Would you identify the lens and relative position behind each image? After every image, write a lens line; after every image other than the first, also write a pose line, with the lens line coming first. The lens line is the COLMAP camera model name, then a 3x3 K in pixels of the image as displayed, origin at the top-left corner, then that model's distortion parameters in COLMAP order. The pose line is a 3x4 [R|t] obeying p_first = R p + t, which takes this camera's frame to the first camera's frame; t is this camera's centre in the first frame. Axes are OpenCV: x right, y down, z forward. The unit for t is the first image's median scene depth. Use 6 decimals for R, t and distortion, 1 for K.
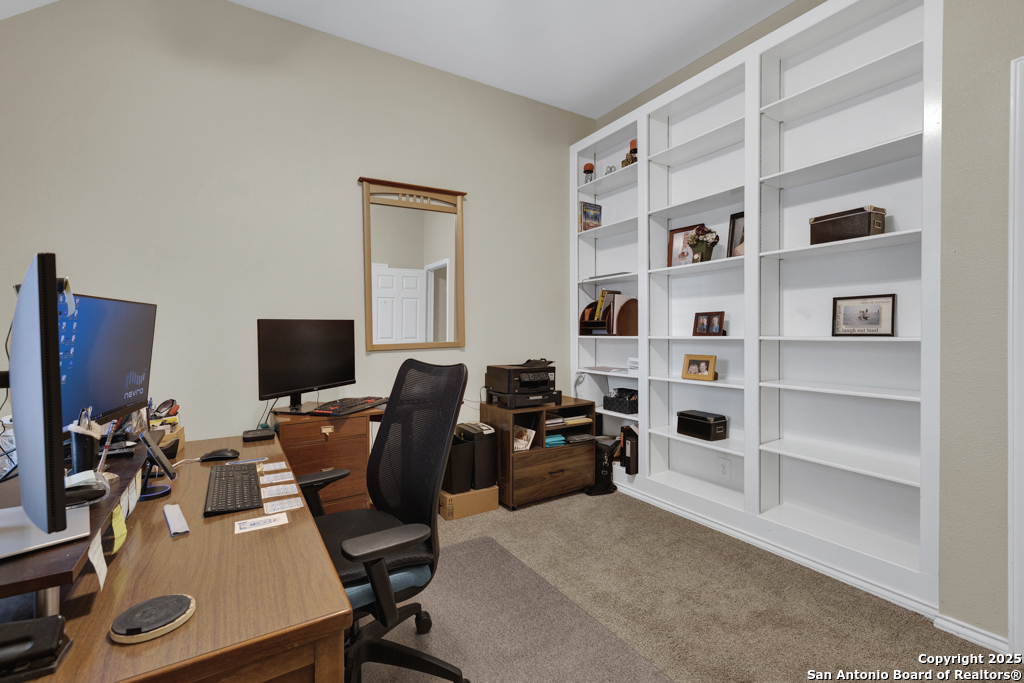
lens RADIAL K [[437.5, 0, 502.3], [0, 437.5, 337.1], [0, 0, 1]] dist [-0.002850, 0.000555]
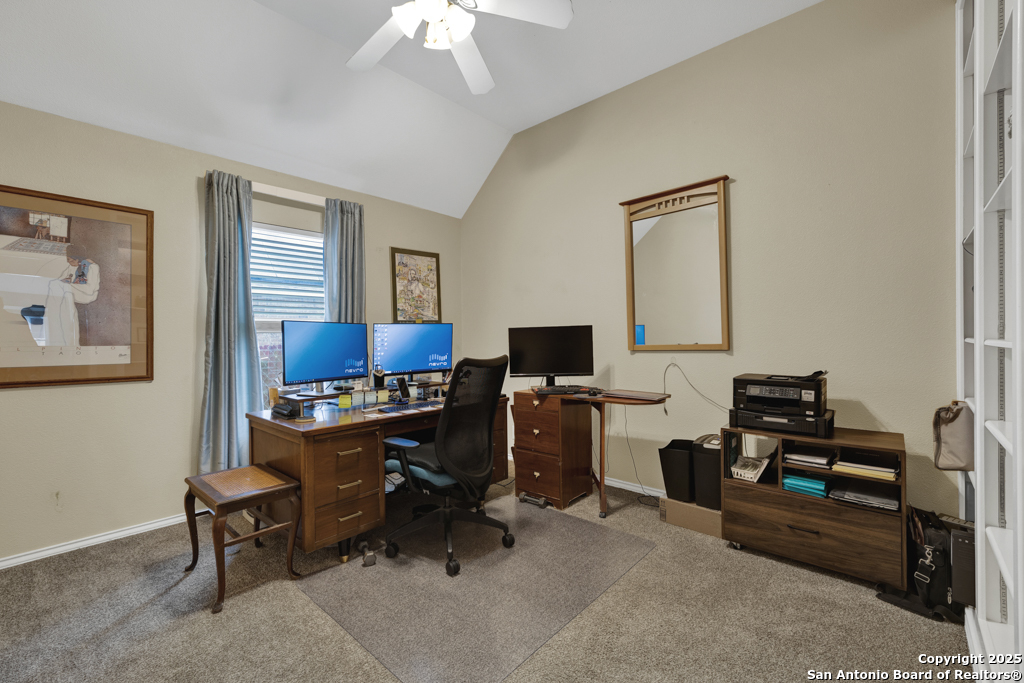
lens RADIAL K [[437.5, 0, 503.3], [0, 437.5, 338.6], [0, 0, 1]] dist [-0.002850, 0.000555]
pose [[0.288662, 0.011627, -0.957360, 0.682530], [-0.001608, 0.999931, 0.011659, -0.011452], [0.957430, -0.001826, 0.288661, 0.336663]]
